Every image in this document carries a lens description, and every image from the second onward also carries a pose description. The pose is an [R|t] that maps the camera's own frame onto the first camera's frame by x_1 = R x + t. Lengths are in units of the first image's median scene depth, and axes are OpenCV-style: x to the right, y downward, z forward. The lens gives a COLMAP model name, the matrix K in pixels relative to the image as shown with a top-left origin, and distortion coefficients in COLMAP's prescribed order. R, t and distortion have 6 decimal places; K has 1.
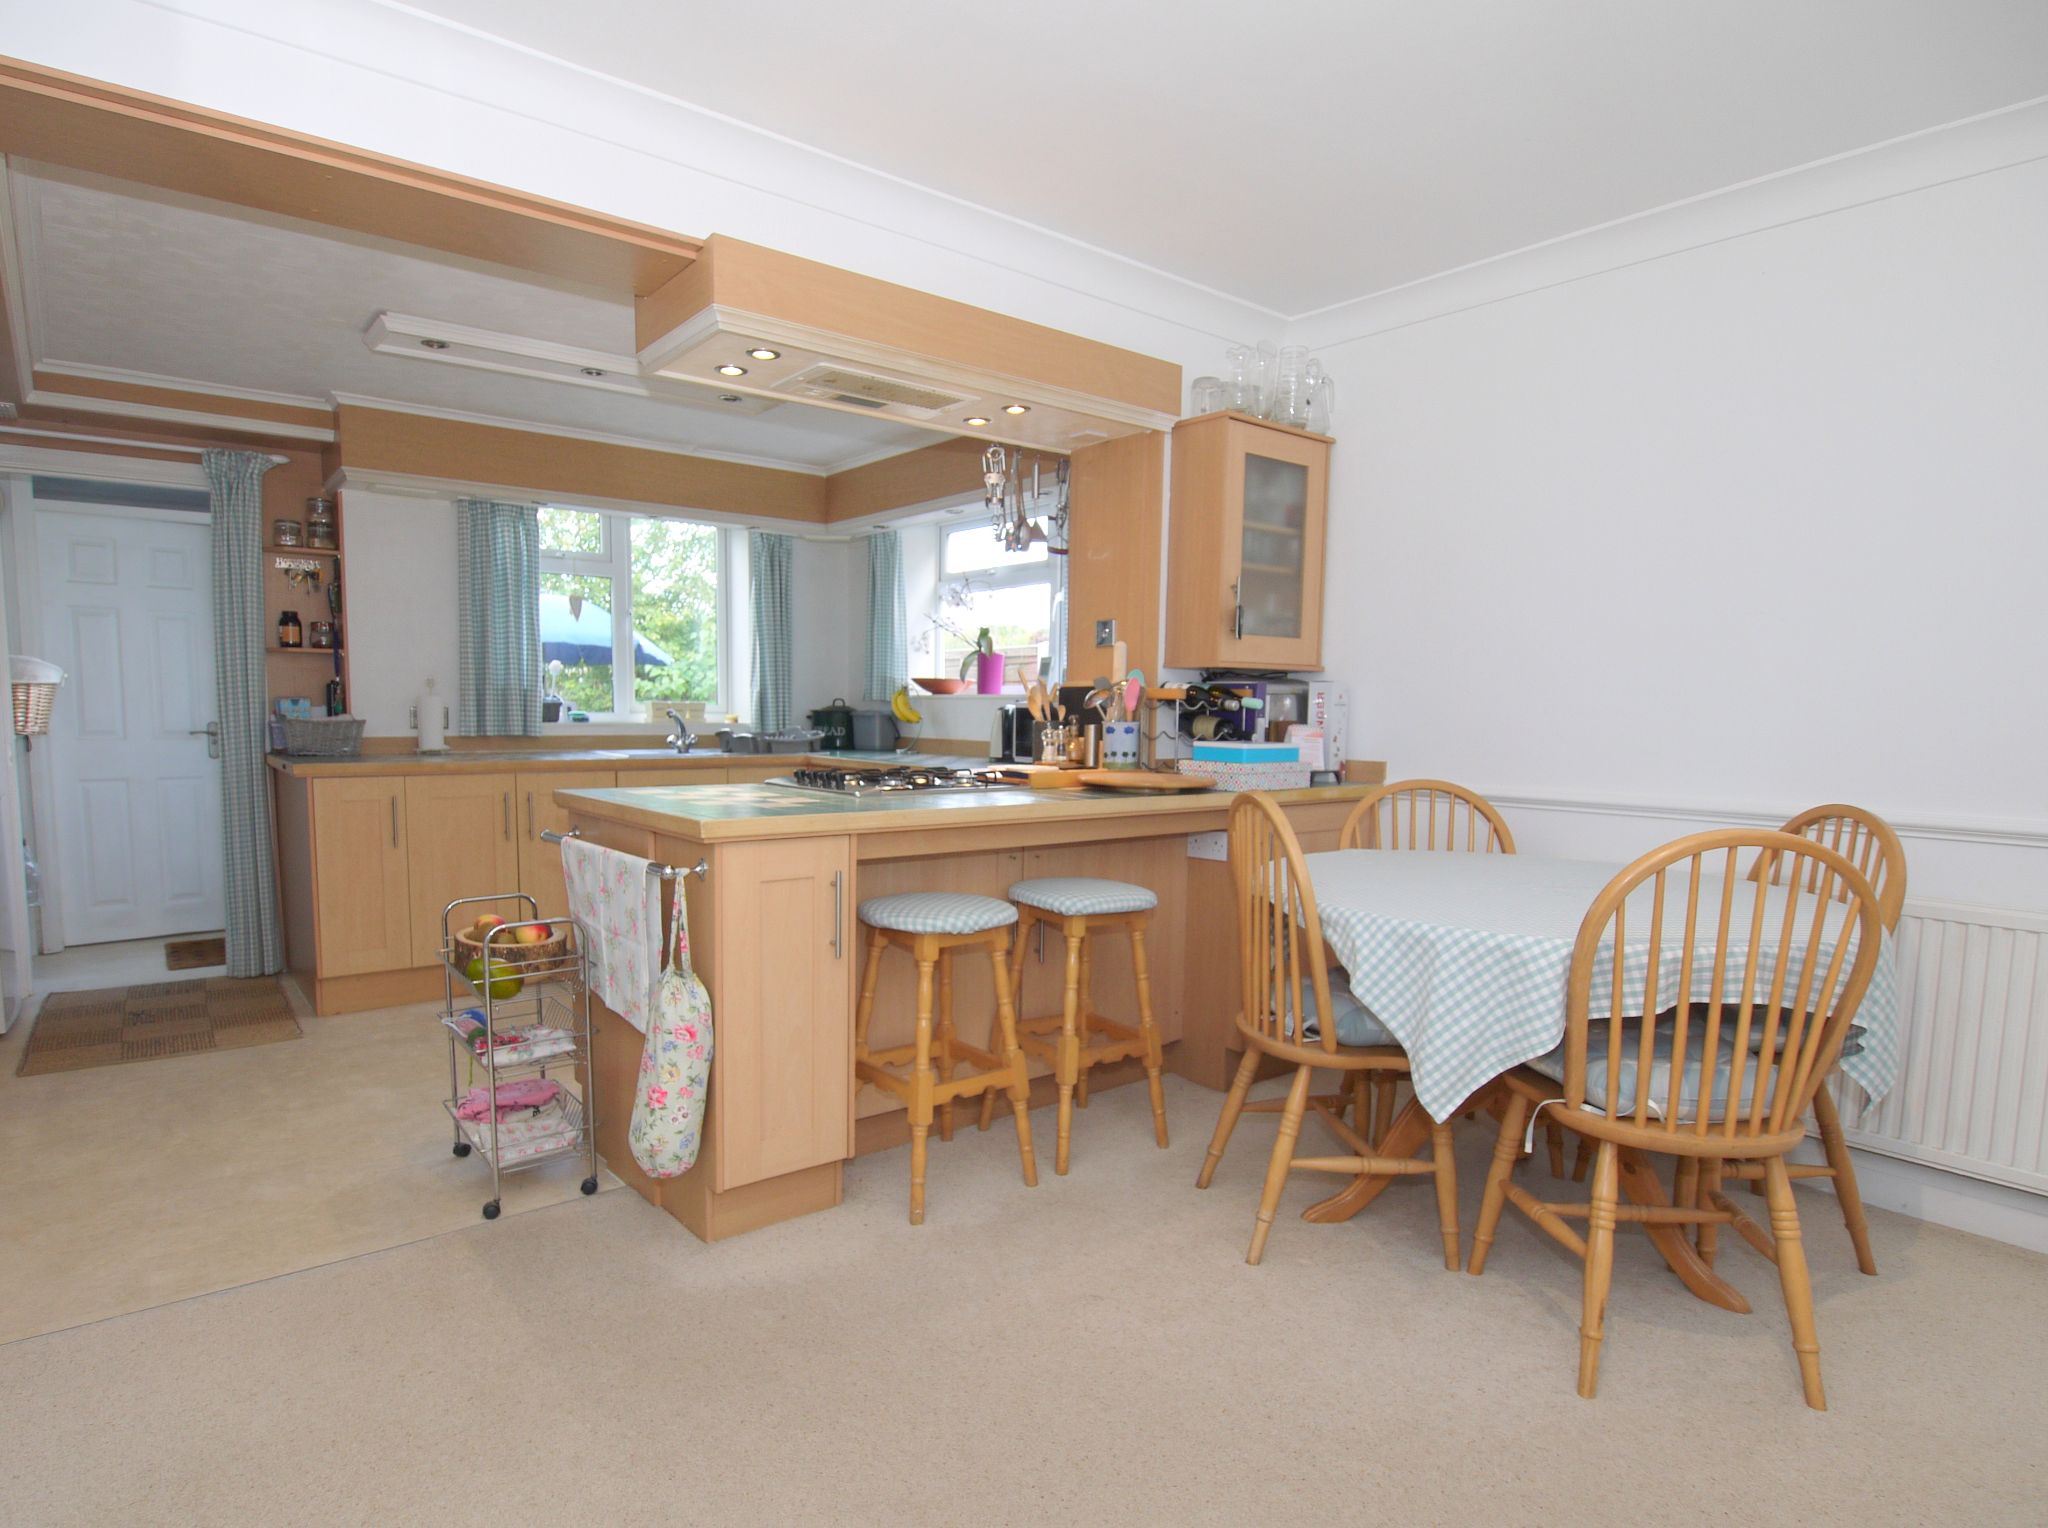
lens RADIAL K [[1135.6, 0, 981.9], [0, 1135.6, 808.9], [0, 0, 1]] dist [0.002365, -0.000811]
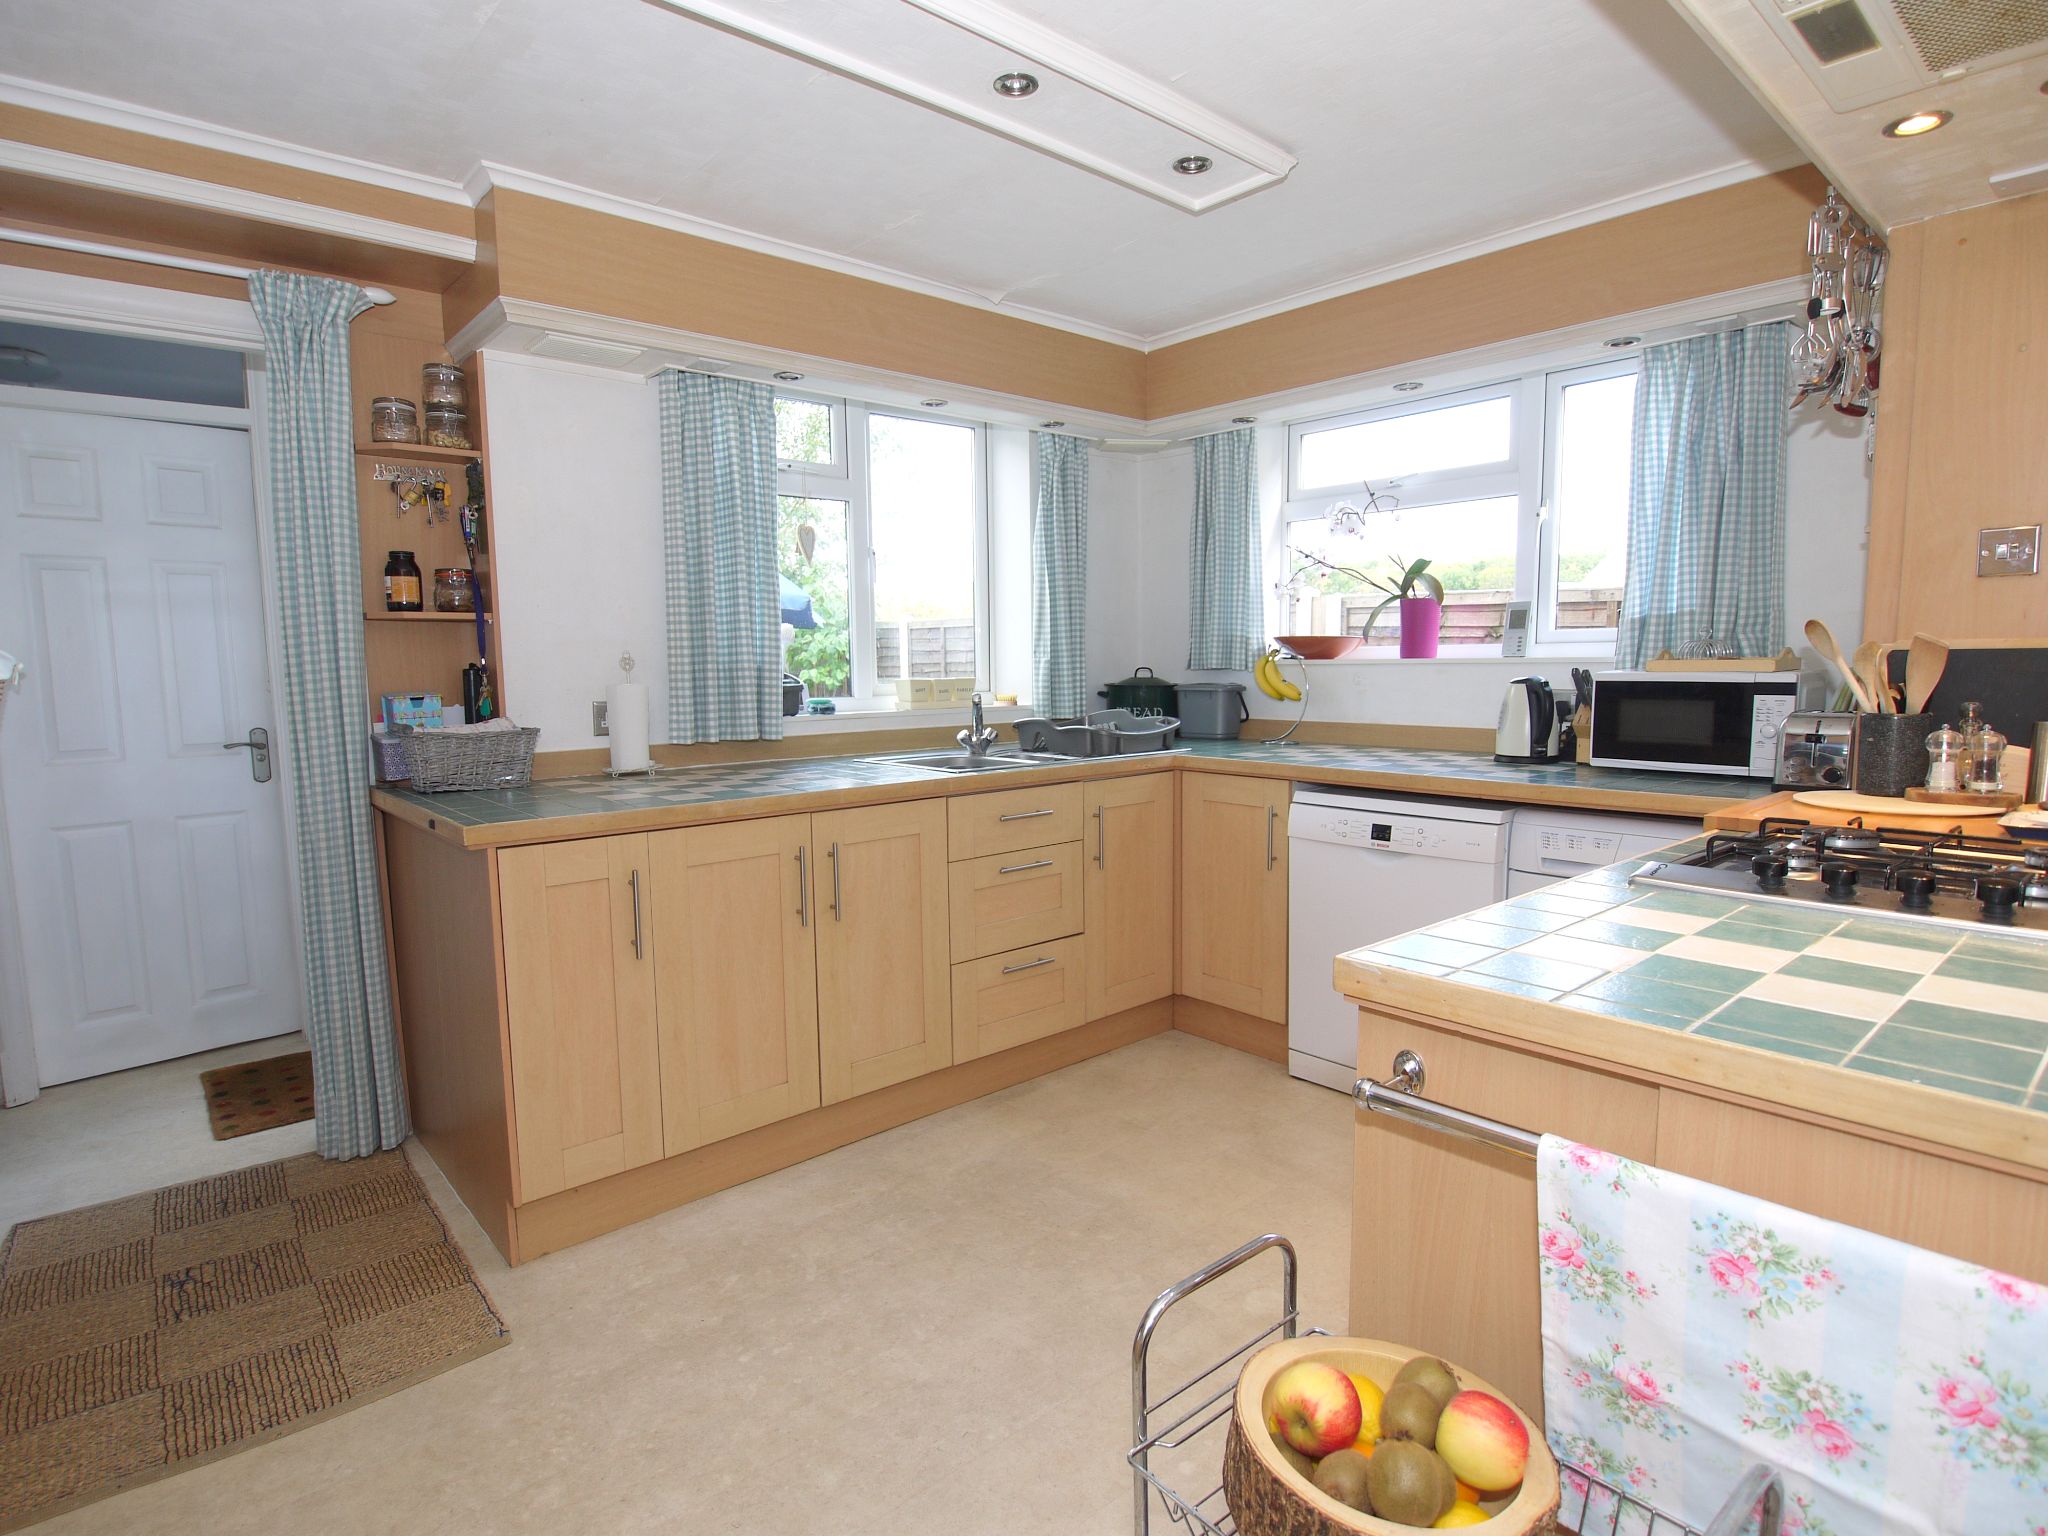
lens RADIAL K [[1090.8, 0, 1026.1], [0, 1090.8, 774.5], [0, 0, 1]] dist [-0.005237, 0.000863]
pose [[0.997996, -0.030266, 0.055572, -0.304382], [0.029423, 0.999440, 0.015923, -0.053073], [-0.056023, -0.014256, 0.998328, 0.389660]]
